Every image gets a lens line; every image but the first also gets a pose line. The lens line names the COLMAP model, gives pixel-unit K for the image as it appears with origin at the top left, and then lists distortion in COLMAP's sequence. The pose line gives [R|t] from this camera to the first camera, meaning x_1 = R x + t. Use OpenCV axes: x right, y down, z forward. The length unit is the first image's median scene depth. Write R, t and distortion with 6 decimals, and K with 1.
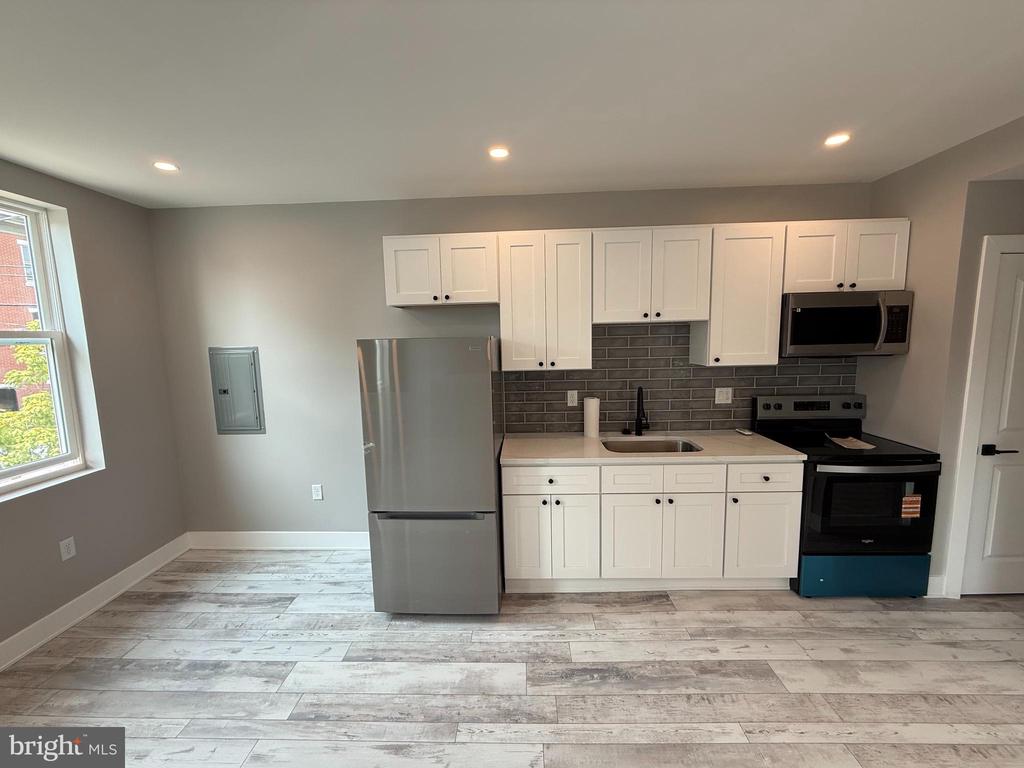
lens RADIAL K [[408.1, 0, 509.4], [0, 408.1, 382.9], [0, 0, 1]] dist [-0.003363, 0.000927]
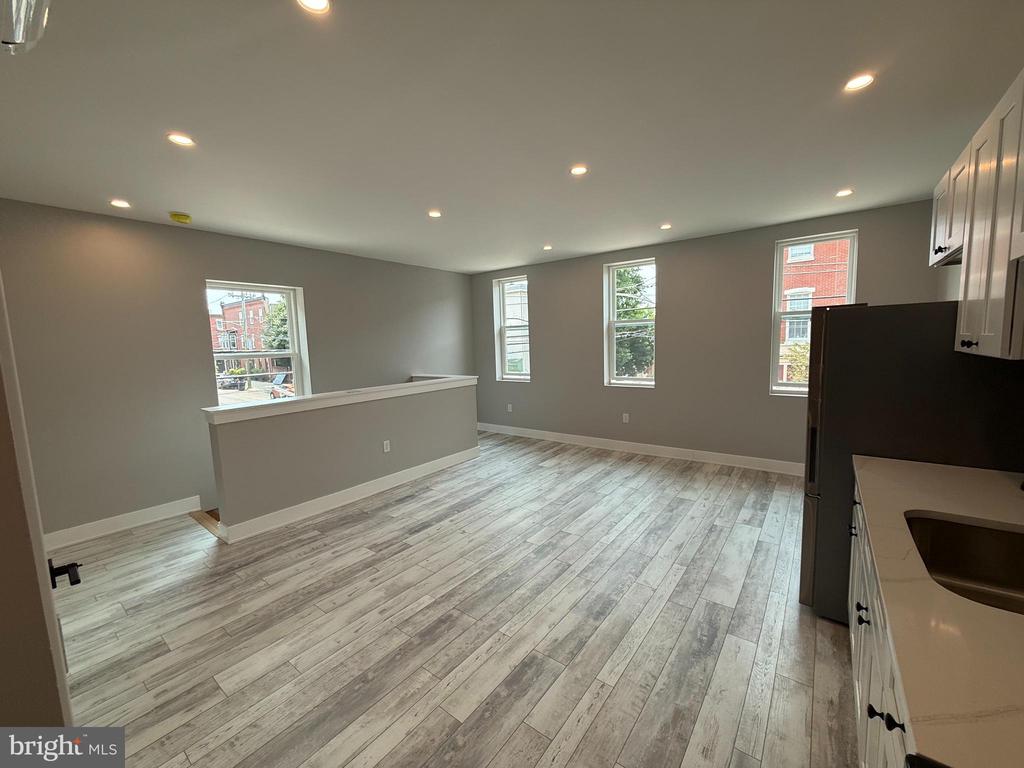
lens RADIAL K [[408.1, 0, 513.4], [0, 408.1, 384.9], [0, 0, 1]] dist [-0.003363, 0.000927]
pose [[-0.576981, 0.130033, -0.806340, 1.015652], [-0.050516, 0.979674, 0.194132, -0.075064], [0.815194, 0.152744, -0.558684, 0.880664]]
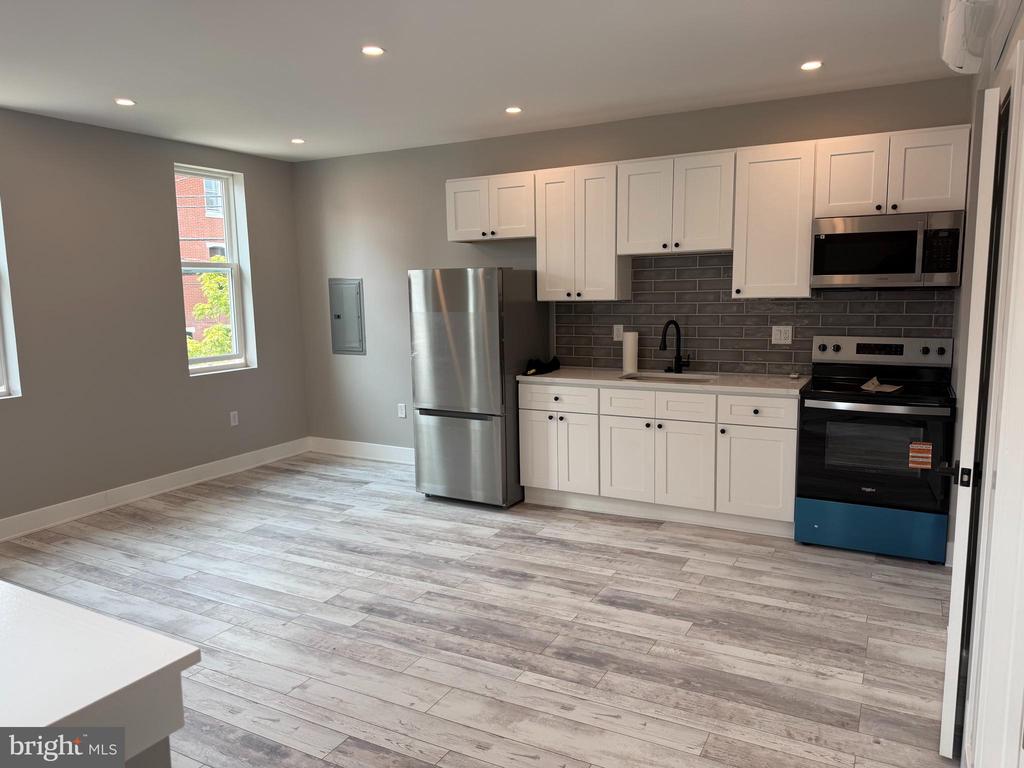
lens RADIAL K [[721.1, 0, 515.8], [0, 721.1, 384.6], [0, 0, 1]] dist [0.066727, -0.089581]
pose [[0.896148, 0.069119, -0.438339, 0.862448], [-0.056552, 0.997529, 0.041677, 0.128525], [0.440137, -0.012560, 0.897843, -0.810305]]
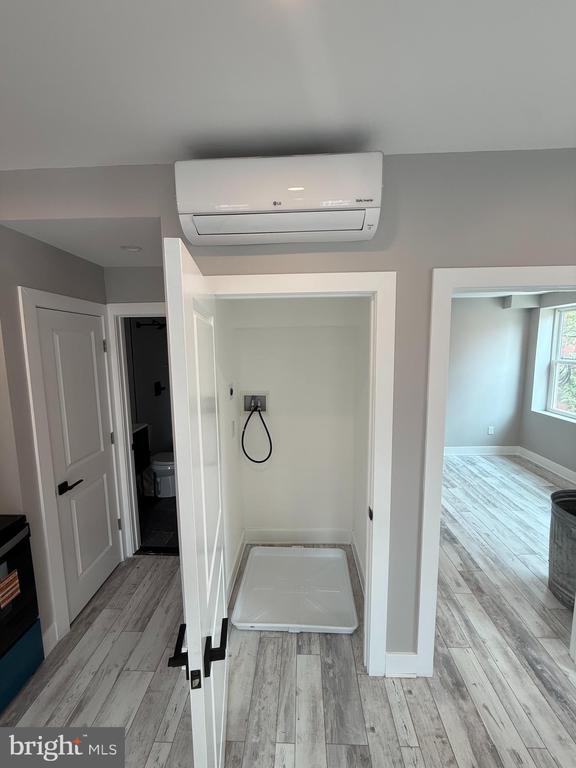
lens RADIAL K [[306.1, 0, 287.7], [0, 306.1, 381.3], [0, 0, 1]] dist [-0.003363, 0.000927]
pose [[0.010025, -0.097487, 0.995186, 0.385121], [0.129121, 0.987030, 0.095387, -0.111822], [-0.991578, 0.127544, 0.022483, 0.338556]]
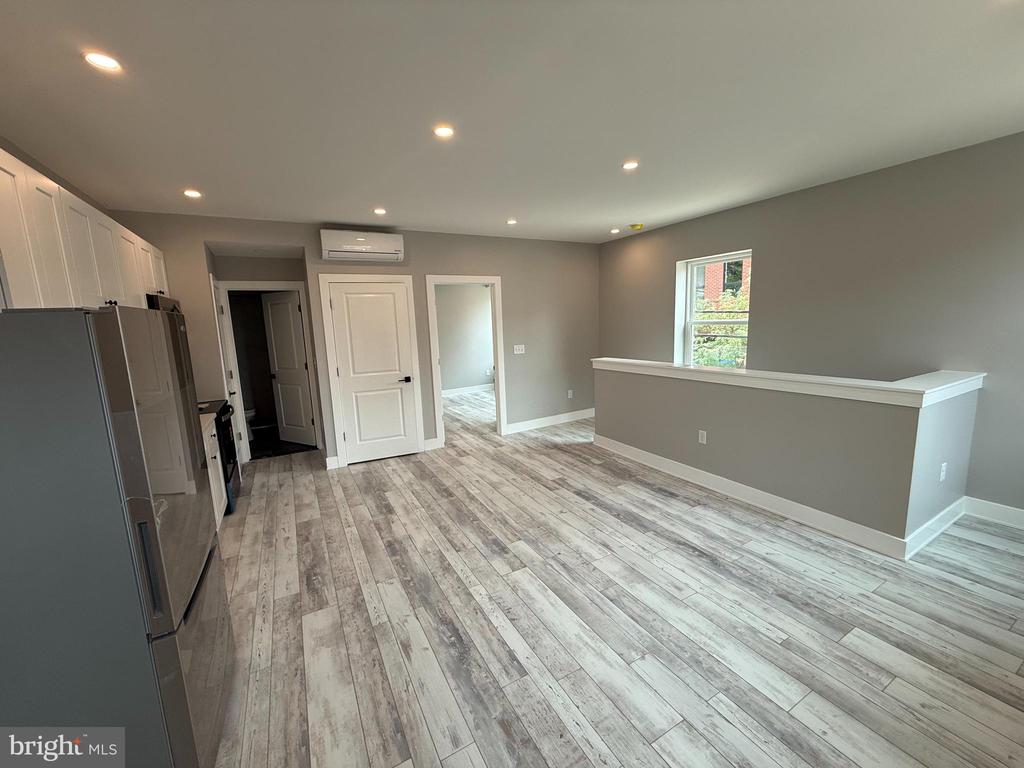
lens RADIAL K [[408.1, 0, 509.2], [0, 408.1, 382.4], [0, 0, 1]] dist [-0.003363, 0.000927]
pose [[-0.509975, -0.084693, 0.856009, -0.953654], [0.151878, 0.970641, 0.186517, -0.031996], [-0.846675, 0.225128, -0.482140, 0.778565]]
